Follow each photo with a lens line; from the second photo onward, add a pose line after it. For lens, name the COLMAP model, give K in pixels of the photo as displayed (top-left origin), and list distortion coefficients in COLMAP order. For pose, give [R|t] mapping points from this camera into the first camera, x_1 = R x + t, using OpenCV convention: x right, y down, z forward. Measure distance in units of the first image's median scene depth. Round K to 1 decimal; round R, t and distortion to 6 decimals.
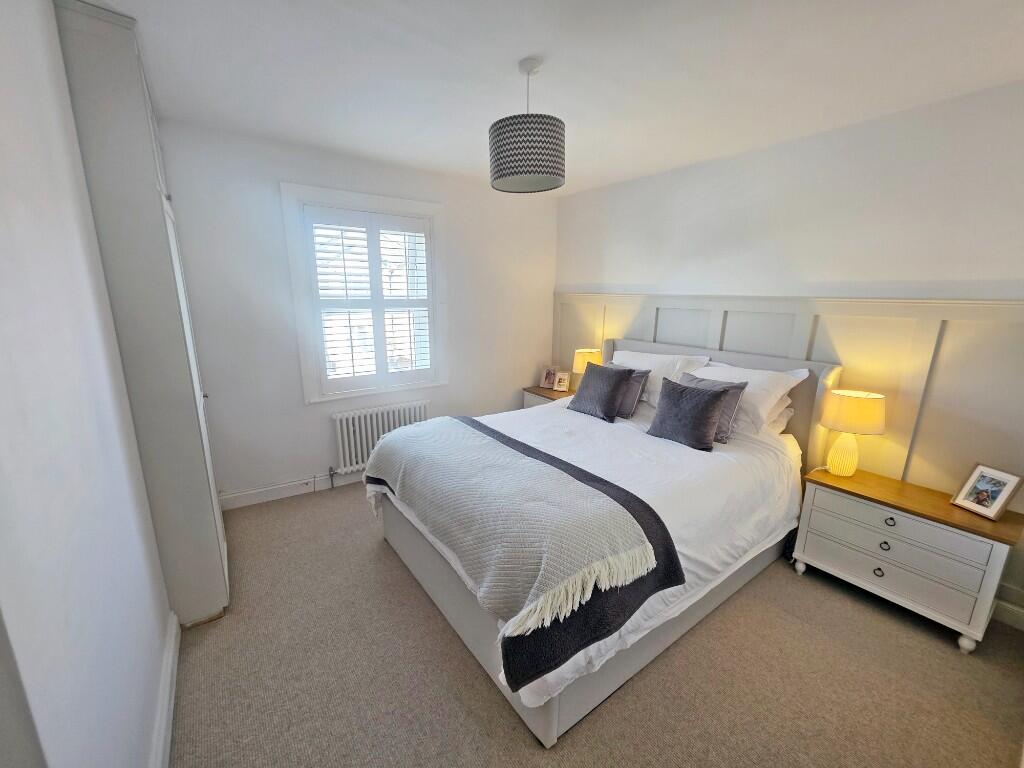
lens RADIAL K [[421.9, 0, 511.4], [0, 421.9, 392.2], [0, 0, 1]] dist [-0.000275, 0.000063]
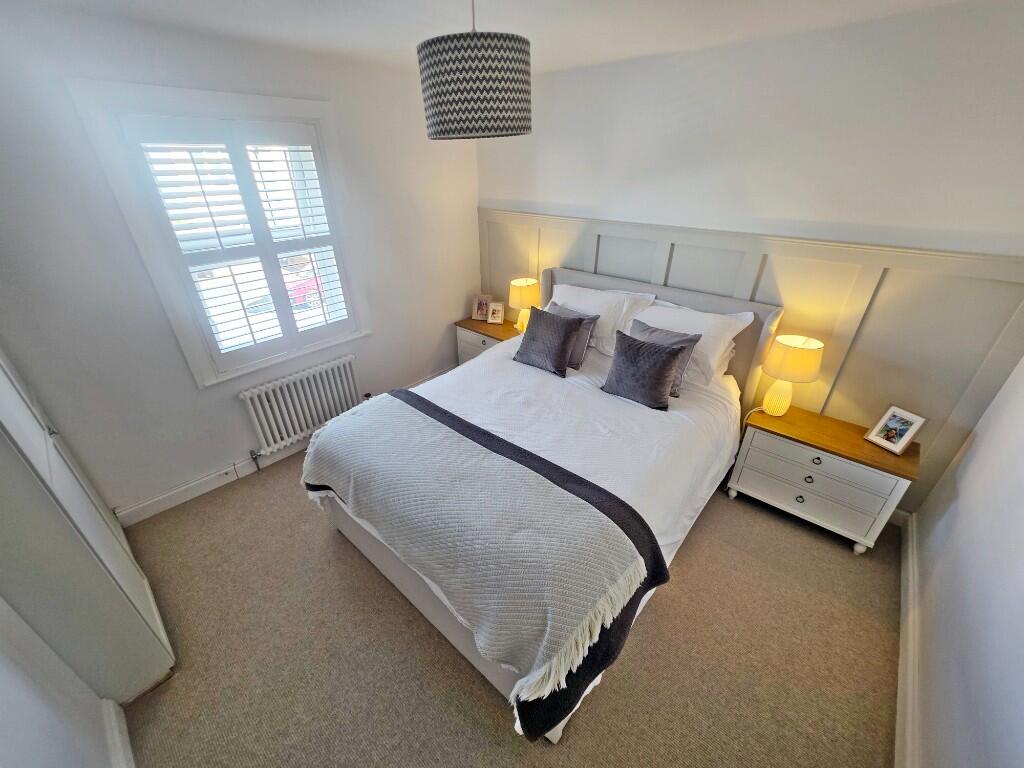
lens RADIAL K [[410.2, 0, 511.9], [0, 410.2, 390.9], [0, 0, 1]] dist [0.001420, 0.000205]
pose [[0.974427, -0.122674, 0.188266, -0.065652], [0.066197, 0.957365, 0.281193, -0.194656], [-0.214734, -0.261540, 0.941003, 0.160227]]
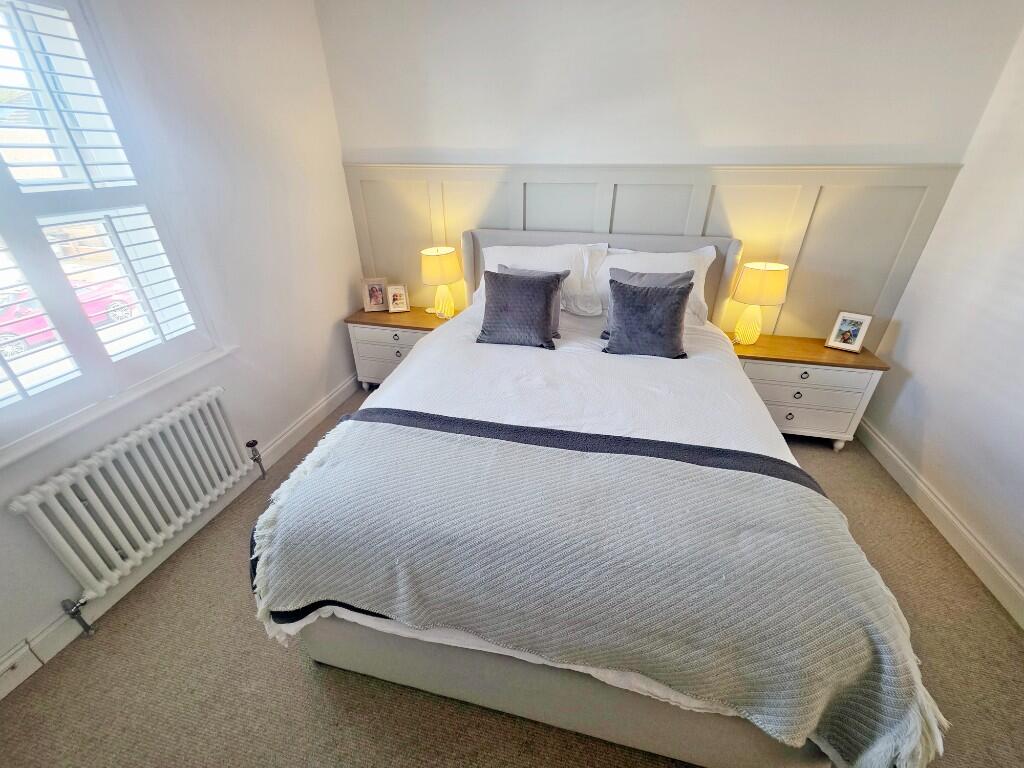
lens RADIAL K [[414.8, 0, 511.3], [0, 414.8, 392.3], [0, 0, 1]] dist [0.001801, 0.000299]
pose [[0.756278, -0.334232, 0.562435, -0.325731], [0.162156, 0.928598, 0.333784, -0.141371], [-0.633837, -0.161231, 0.756475, 0.527502]]
